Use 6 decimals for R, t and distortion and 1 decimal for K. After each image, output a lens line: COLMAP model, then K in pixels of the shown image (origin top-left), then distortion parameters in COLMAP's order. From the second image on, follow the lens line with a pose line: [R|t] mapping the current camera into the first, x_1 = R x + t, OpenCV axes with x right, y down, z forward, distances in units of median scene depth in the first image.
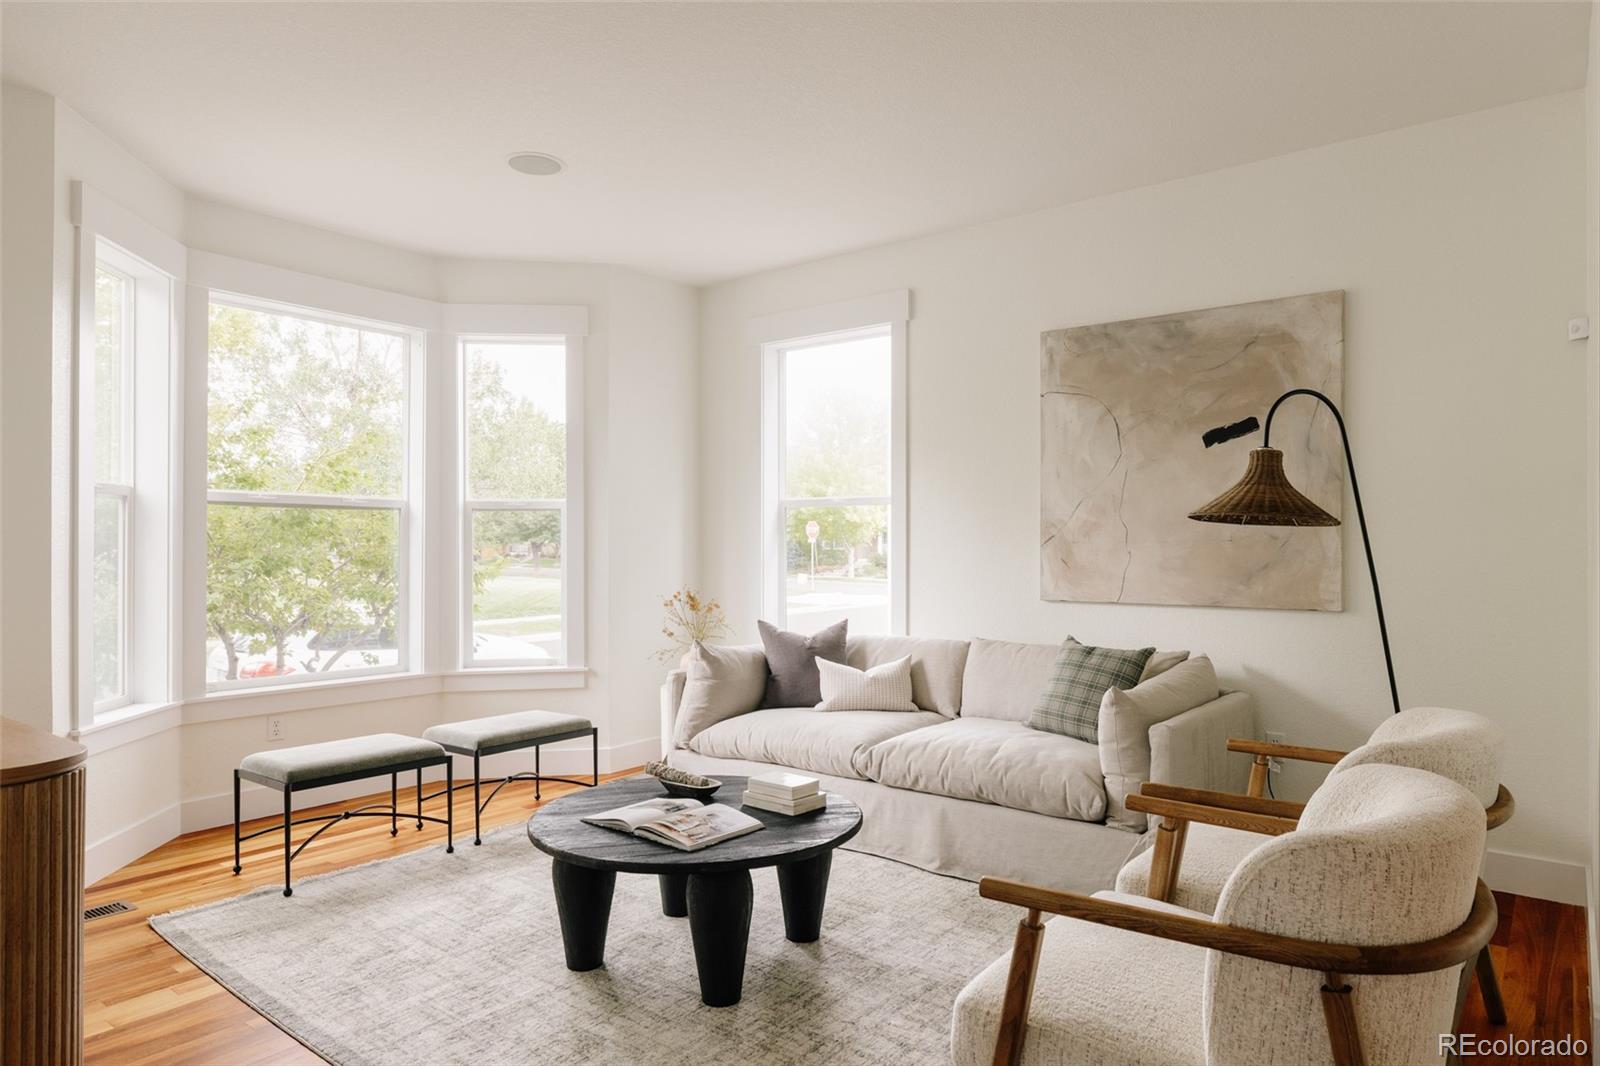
lens RADIAL K [[968.2, 0, 802.9], [0, 968.2, 535.3], [0, 0, 1]] dist [-0.001312, -0.000312]
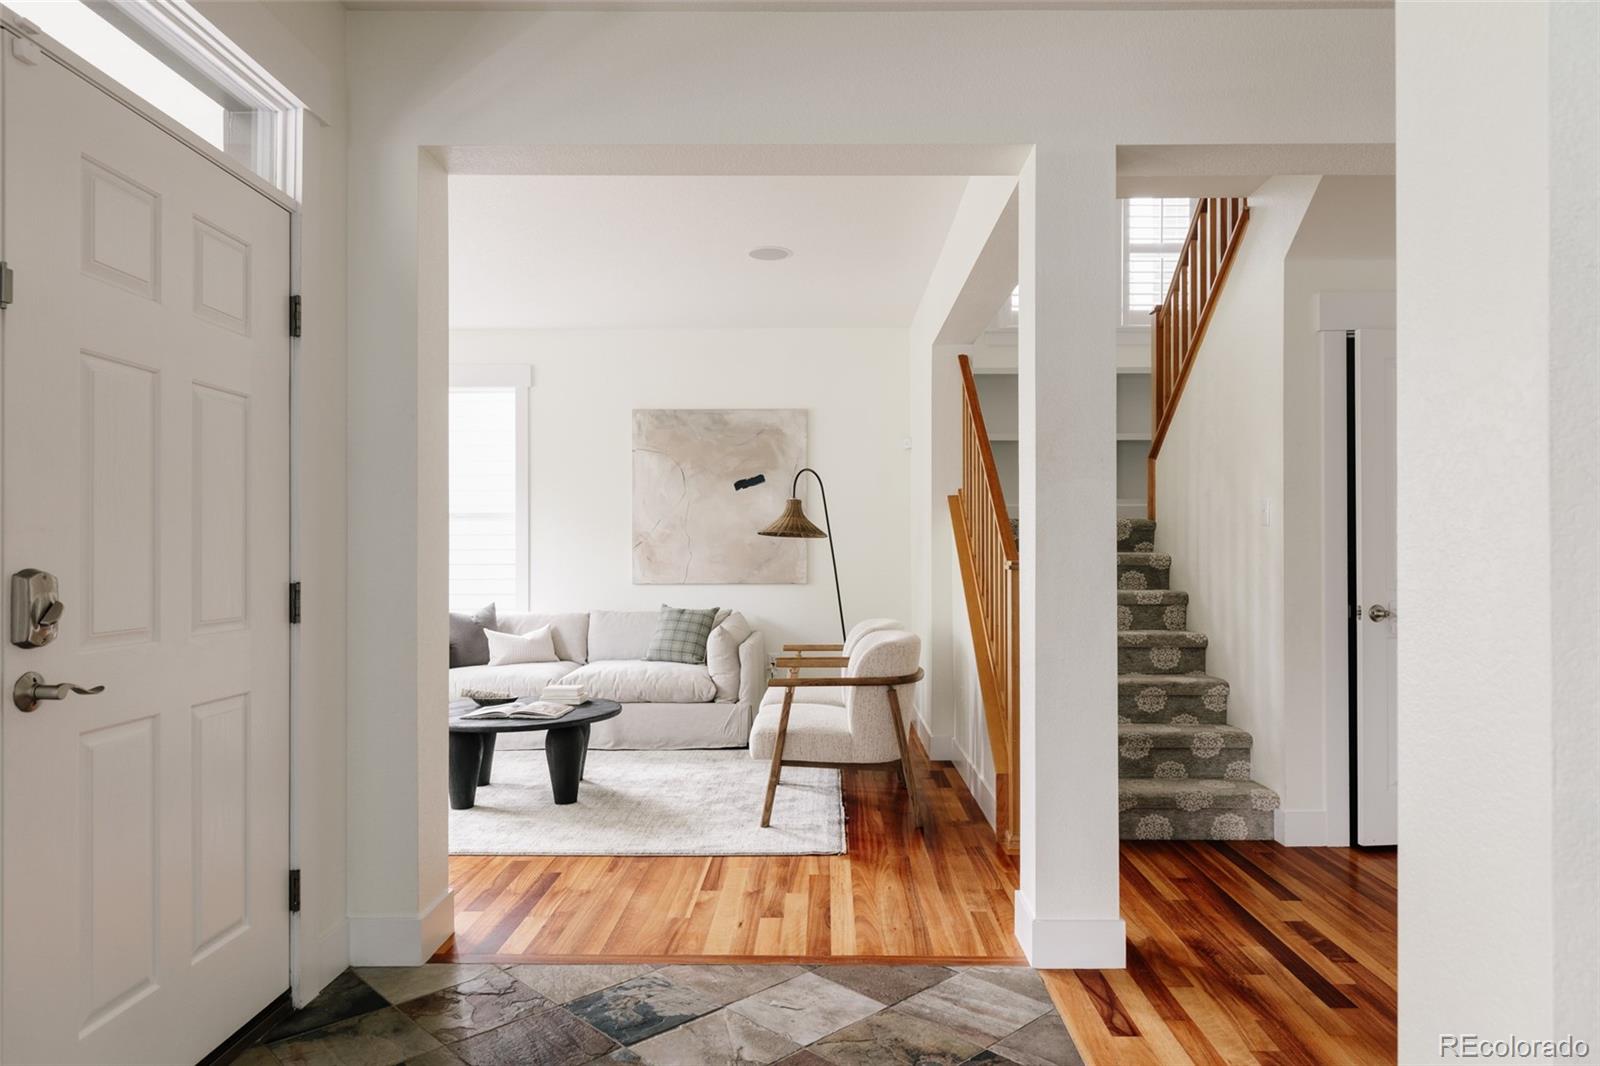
lens RADIAL K [[1000.6, 0, 802.2], [0, 1000.6, 537.9], [0, 0, 1]] dist [-0.001169, -0.000493]
pose [[0.796326, 0.005173, 0.604845, -0.563290], [-0.003594, 0.999986, -0.003821, -0.001255], [-0.604857, 0.000869, 0.796334, -0.479864]]
